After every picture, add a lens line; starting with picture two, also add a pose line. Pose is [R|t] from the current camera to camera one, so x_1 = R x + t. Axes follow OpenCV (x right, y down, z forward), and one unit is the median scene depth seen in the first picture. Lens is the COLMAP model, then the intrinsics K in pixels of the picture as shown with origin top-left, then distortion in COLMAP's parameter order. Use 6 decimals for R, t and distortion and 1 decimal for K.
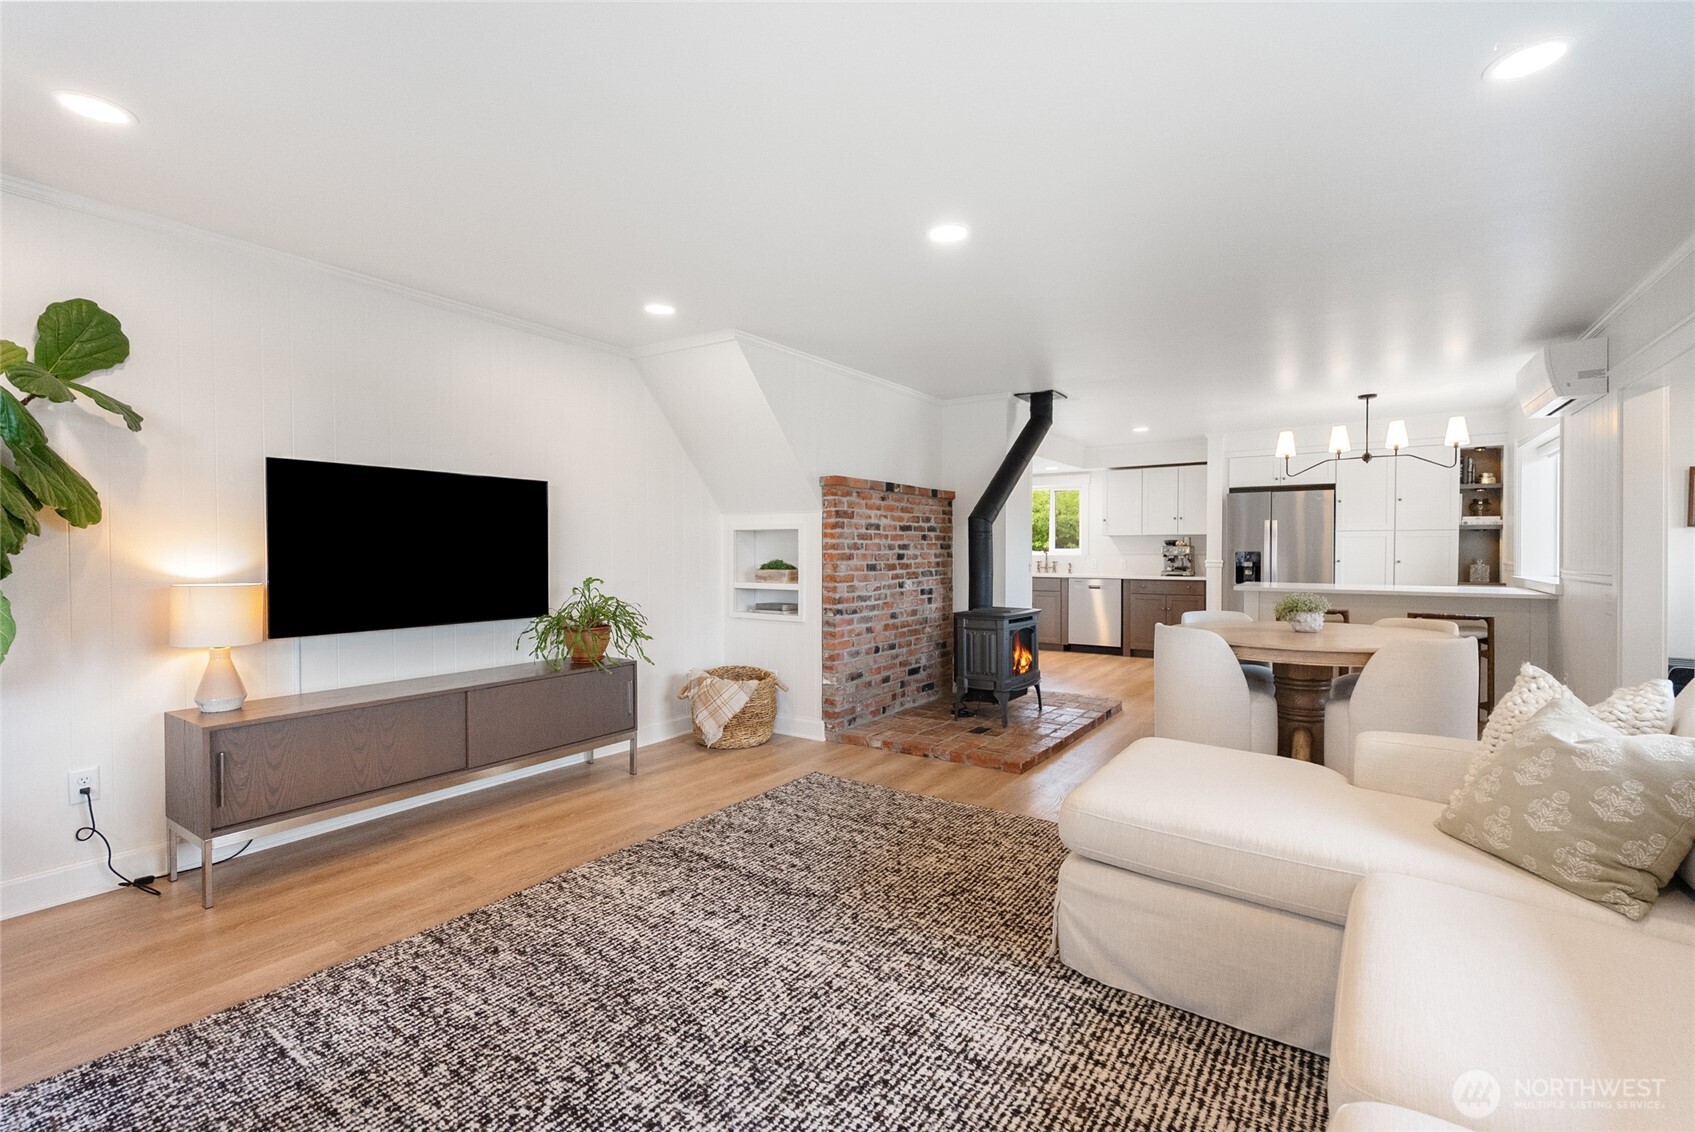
lens RADIAL K [[757.7, 0, 842.3], [0, 757.7, 561.2], [0, 0, 1]] dist [-0.001701, 0.000014]
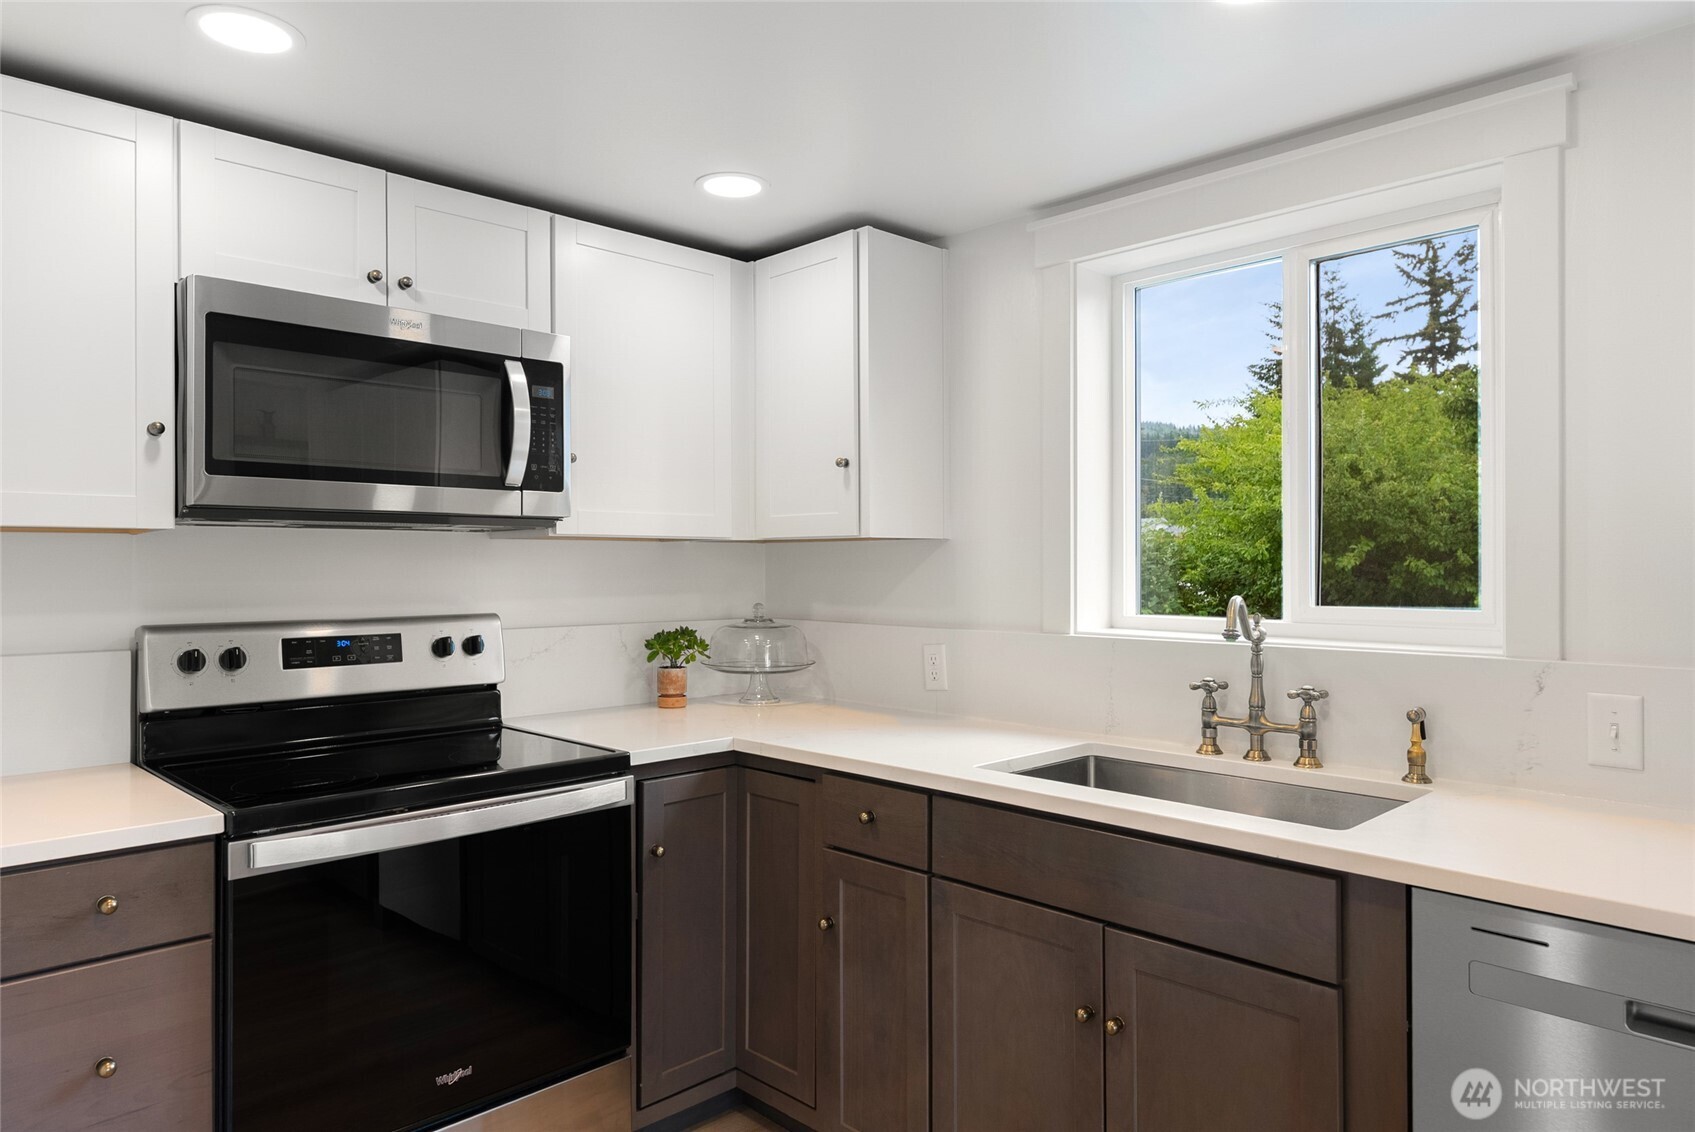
lens RADIAL K [[1063.3, 0, 847.5], [0, 1063.3, 566.0], [0, 0, 1]] dist [-0.001139, 0.001289]
pose [[0.982390, -0.002860, -0.186821, 0.420256], [0.000714, 0.999933, -0.011556, -0.042685], [0.186842, 0.011219, 0.982326, 1.417660]]
